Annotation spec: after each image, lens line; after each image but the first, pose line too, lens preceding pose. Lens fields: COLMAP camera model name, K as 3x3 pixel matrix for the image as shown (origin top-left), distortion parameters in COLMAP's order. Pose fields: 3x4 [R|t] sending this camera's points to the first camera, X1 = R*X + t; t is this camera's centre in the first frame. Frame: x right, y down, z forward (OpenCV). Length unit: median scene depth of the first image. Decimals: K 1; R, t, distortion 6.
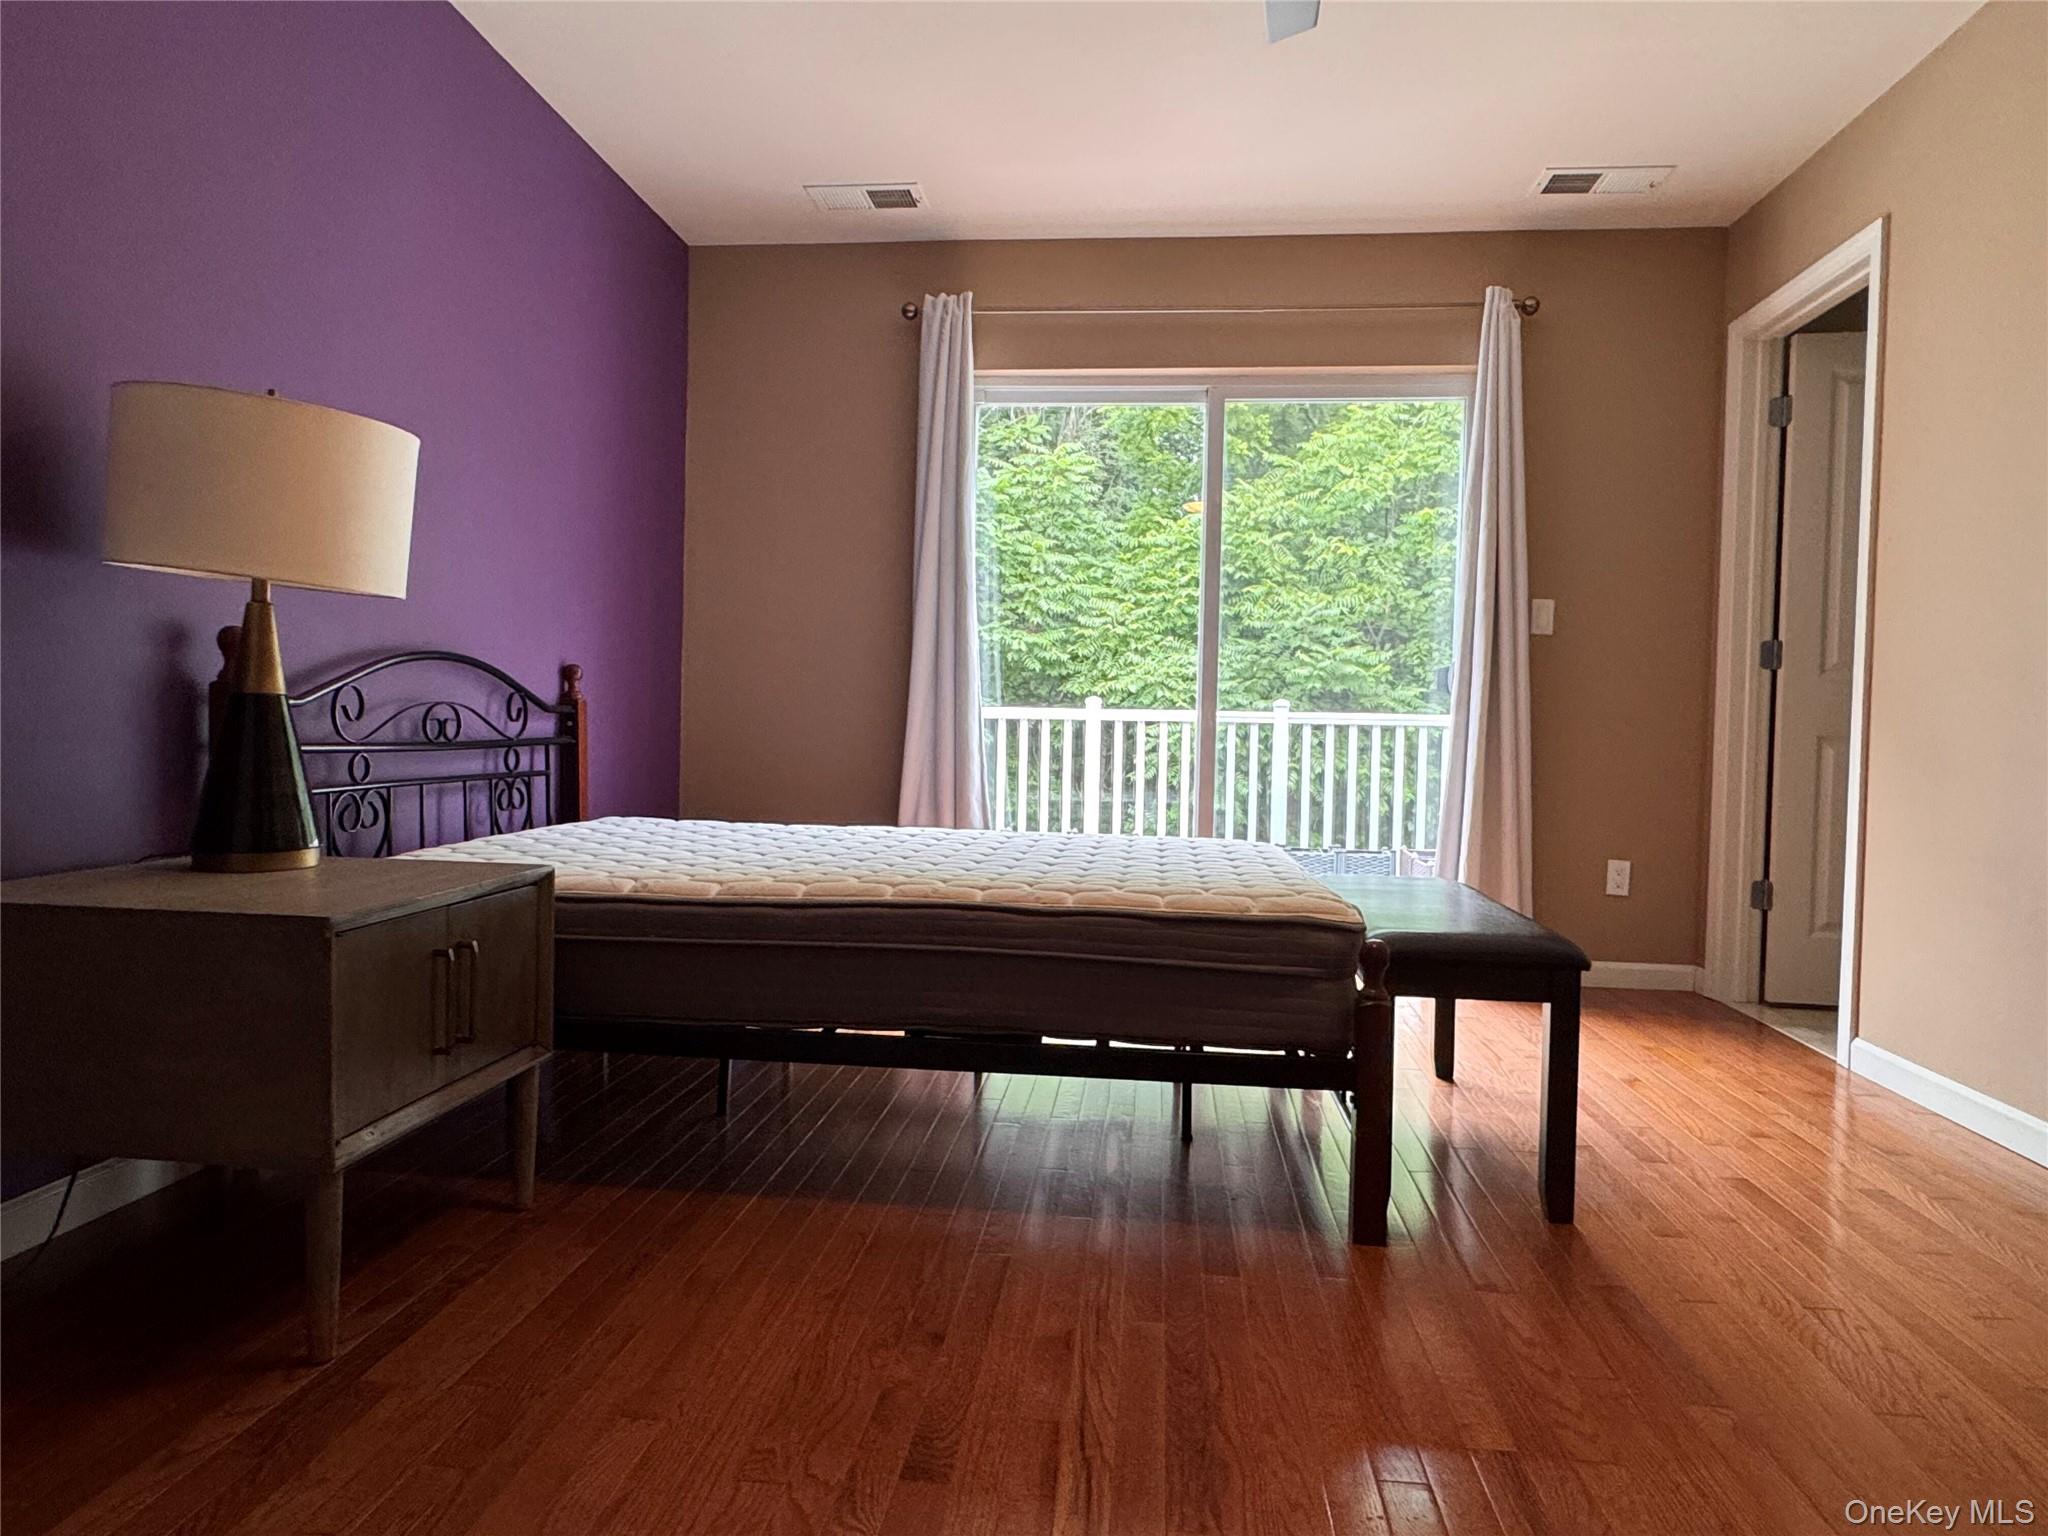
lens RADIAL K [[1261.9, 0, 1028.1], [0, 1261.9, 764.8], [0, 0, 1]] dist [-0.002306, 0.001476]
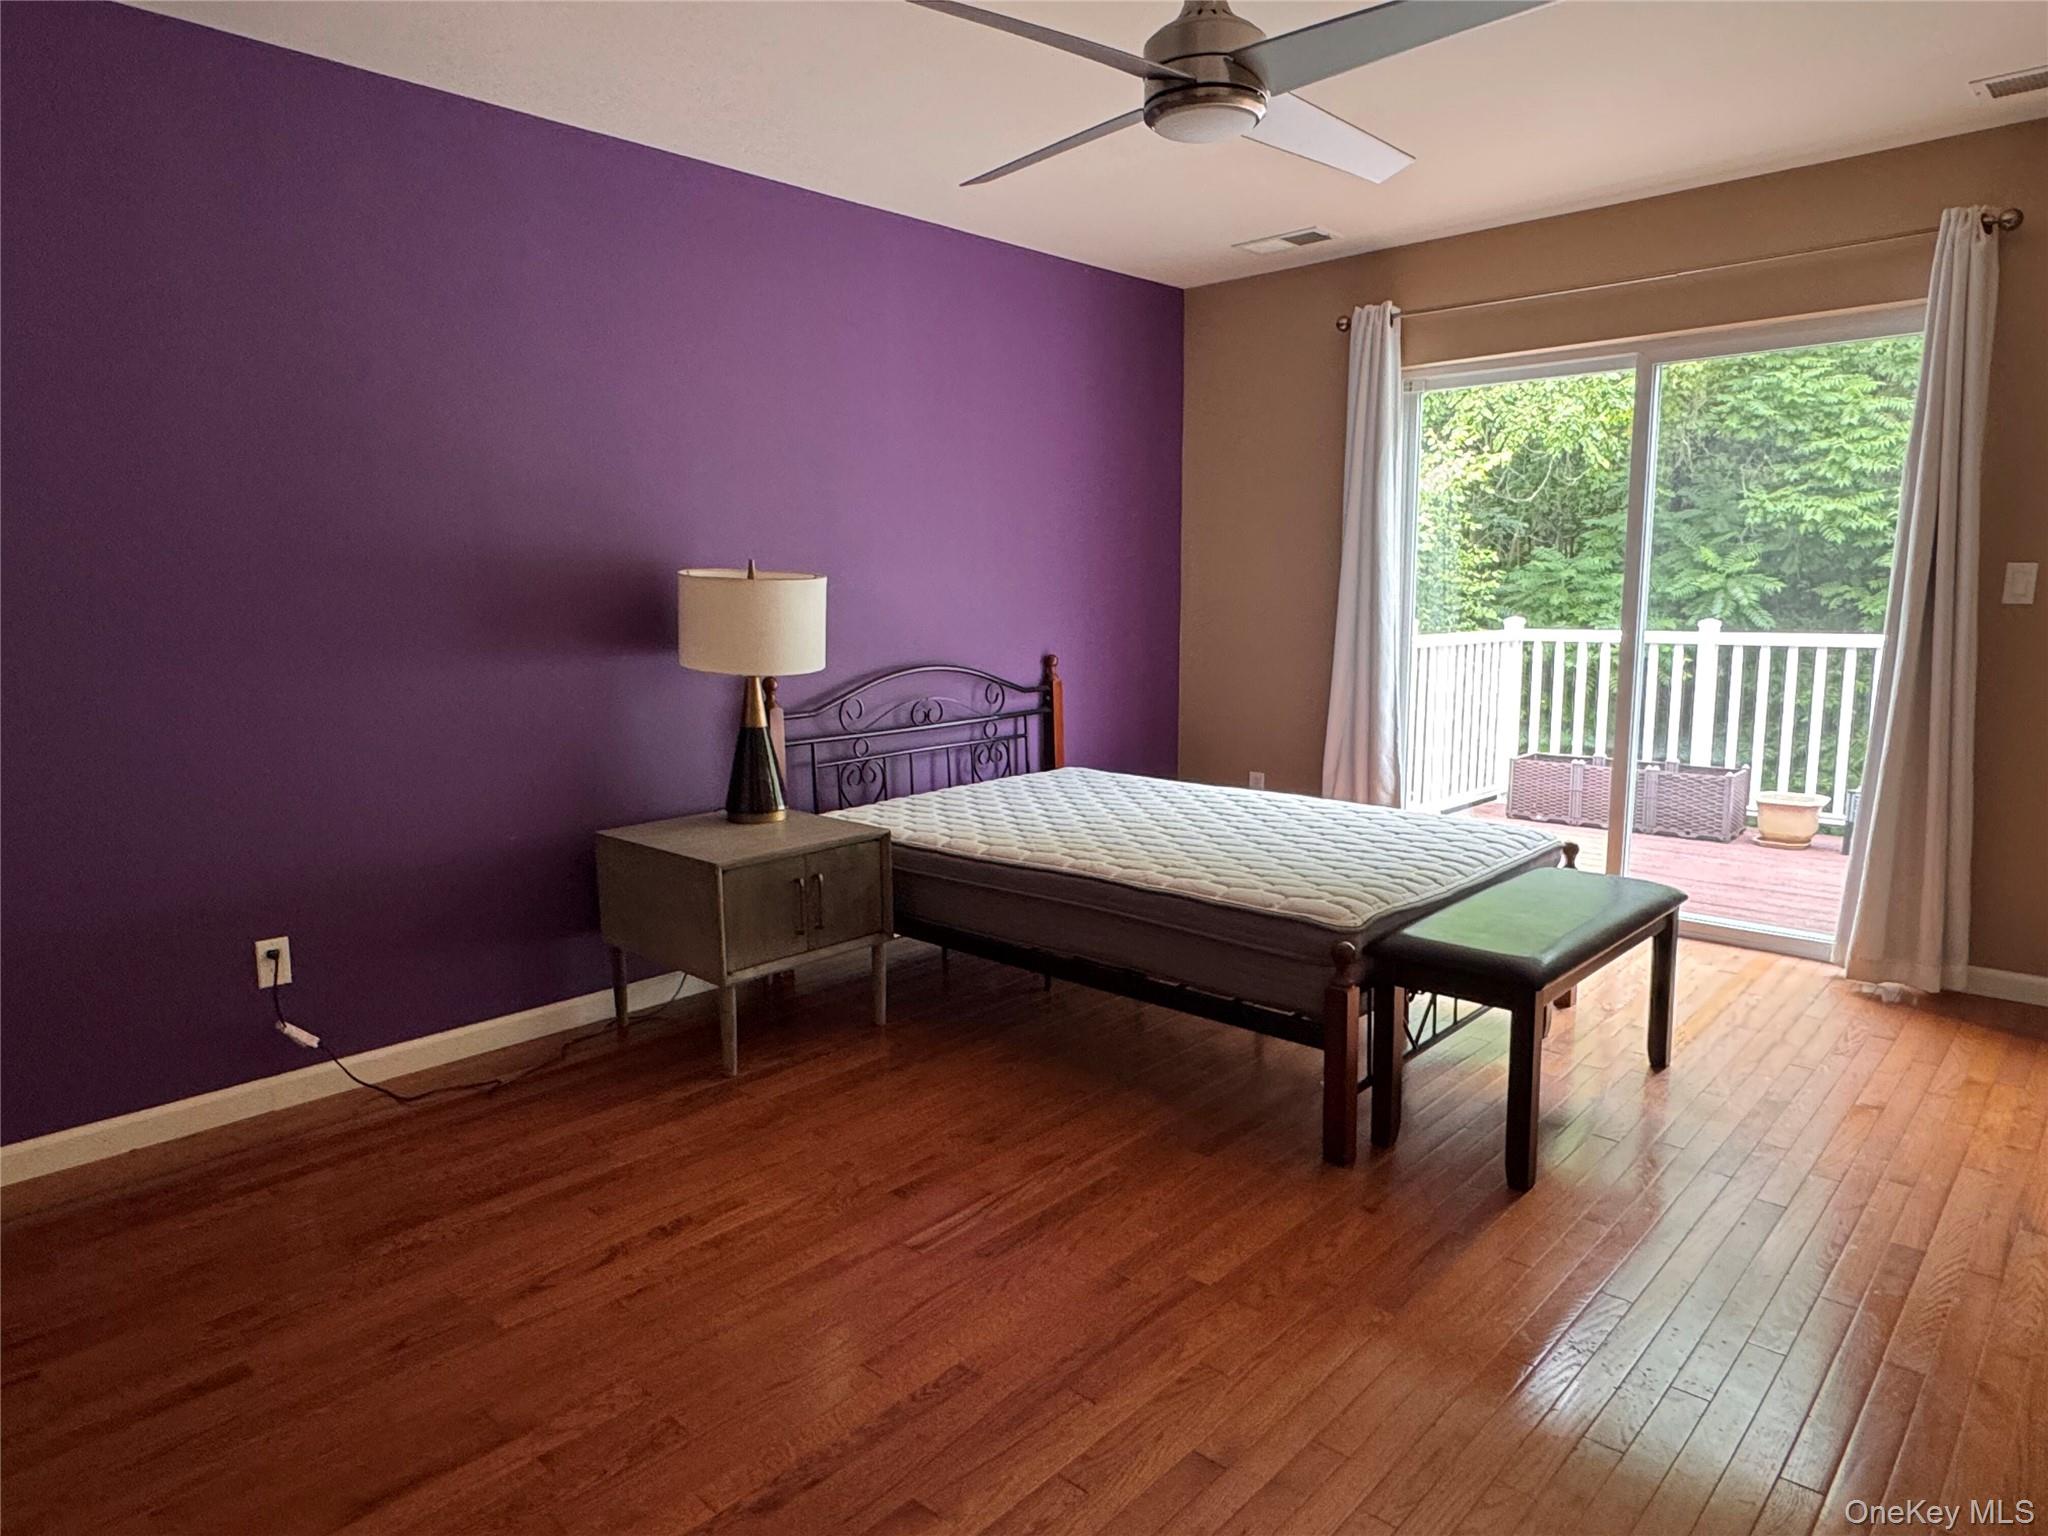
lens RADIAL K [[1261.9, 0, 1019.3], [0, 1261.9, 770.4], [0, 0, 1]] dist [-0.002306, 0.001476]
pose [[0.797099, 0.059171, -0.600942, 0.424357], [0.009019, 0.993910, 0.109827, -0.099906], [0.603781, -0.092963, 0.791711, -0.119288]]
